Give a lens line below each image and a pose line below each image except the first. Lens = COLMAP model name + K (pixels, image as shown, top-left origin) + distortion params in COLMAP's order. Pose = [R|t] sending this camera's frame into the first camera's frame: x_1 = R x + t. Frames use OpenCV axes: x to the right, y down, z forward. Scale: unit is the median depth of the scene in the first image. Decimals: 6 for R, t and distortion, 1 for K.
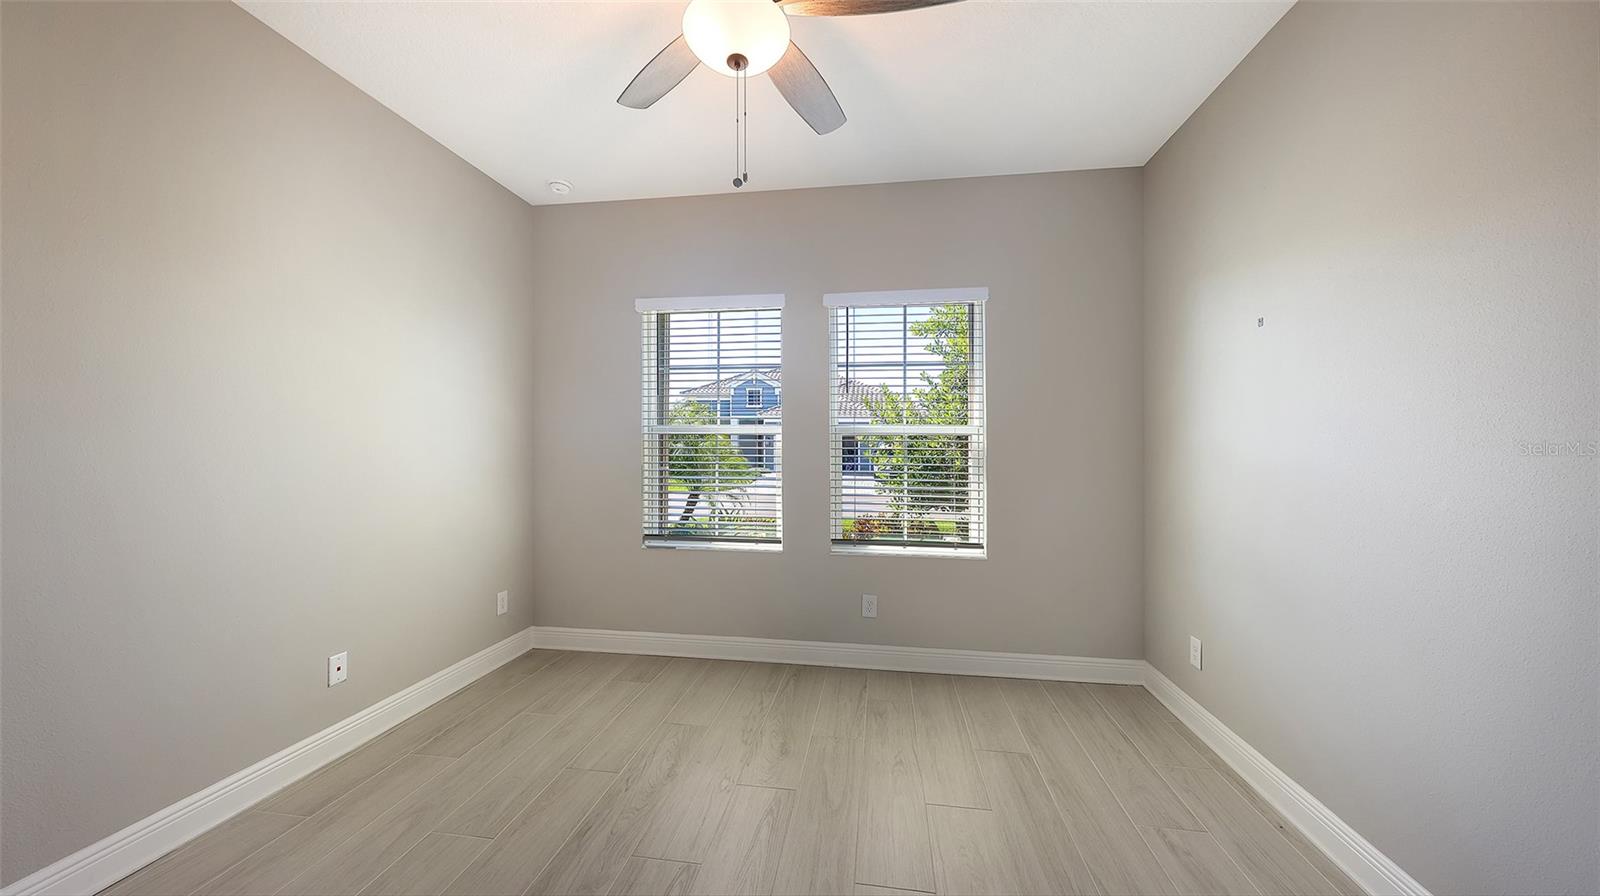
lens RADIAL K [[557.6, 0, 797.0], [0, 557.6, 437.4], [0, 0, 1]] dist [0.000616, -0.000099]
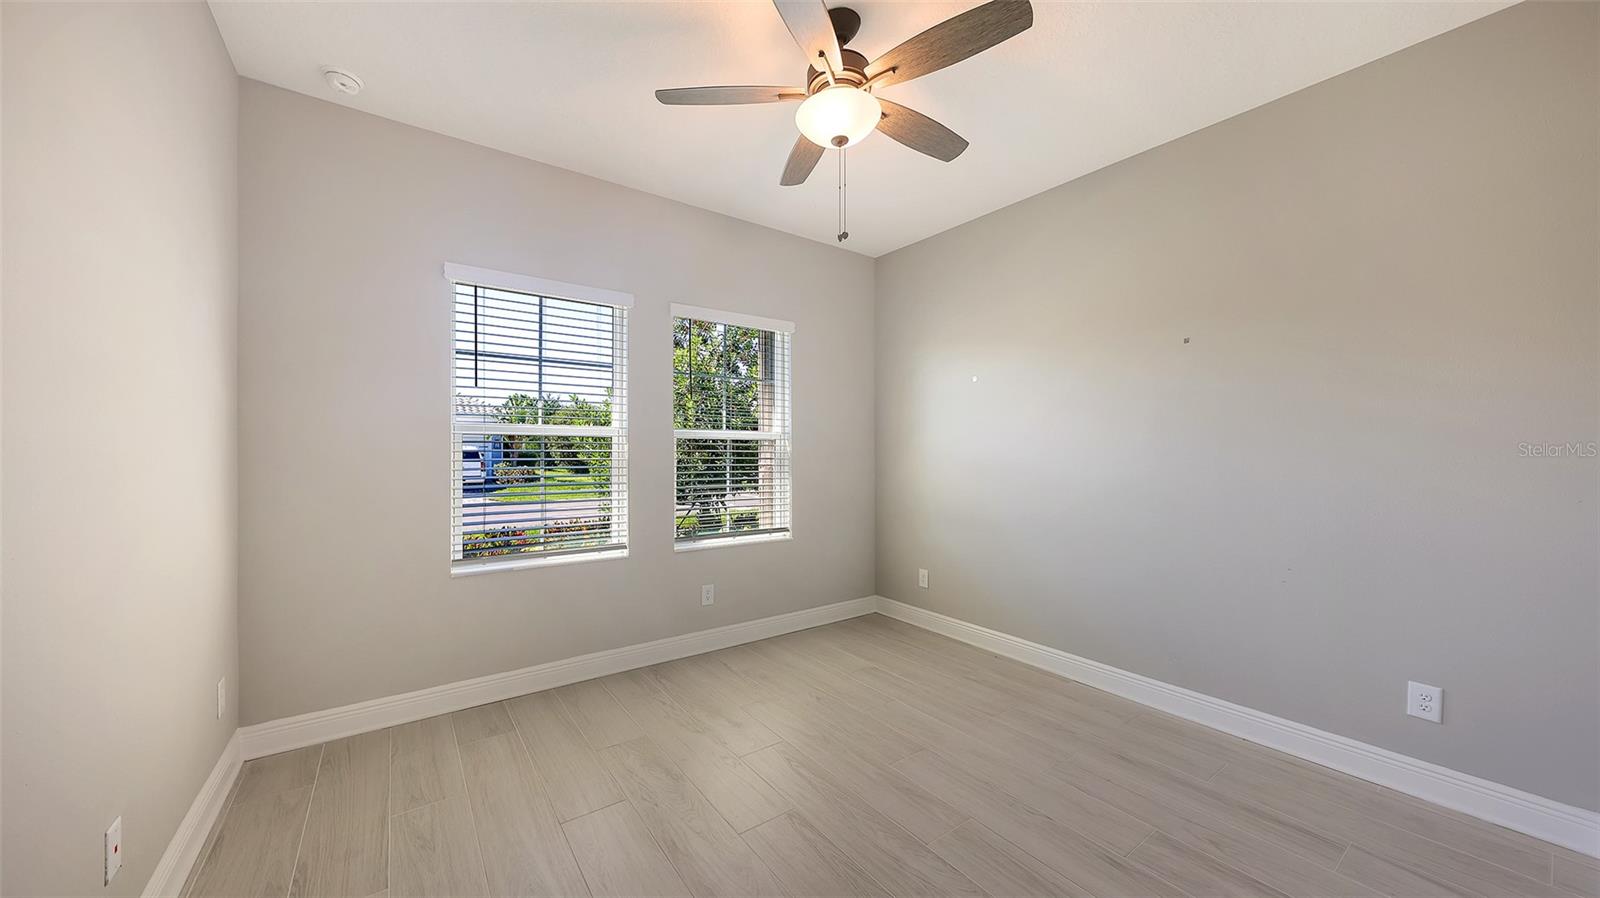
lens RADIAL K [[557.6, 0, 820.5], [0, 557.6, 443.3], [0, 0, 1]] dist [0.000616, -0.000099]
pose [[0.704406, 0.005933, 0.709773, -0.474515], [-0.011267, 0.999933, 0.002823, -0.001042], [-0.709708, -0.009985, 0.704425, 0.070740]]
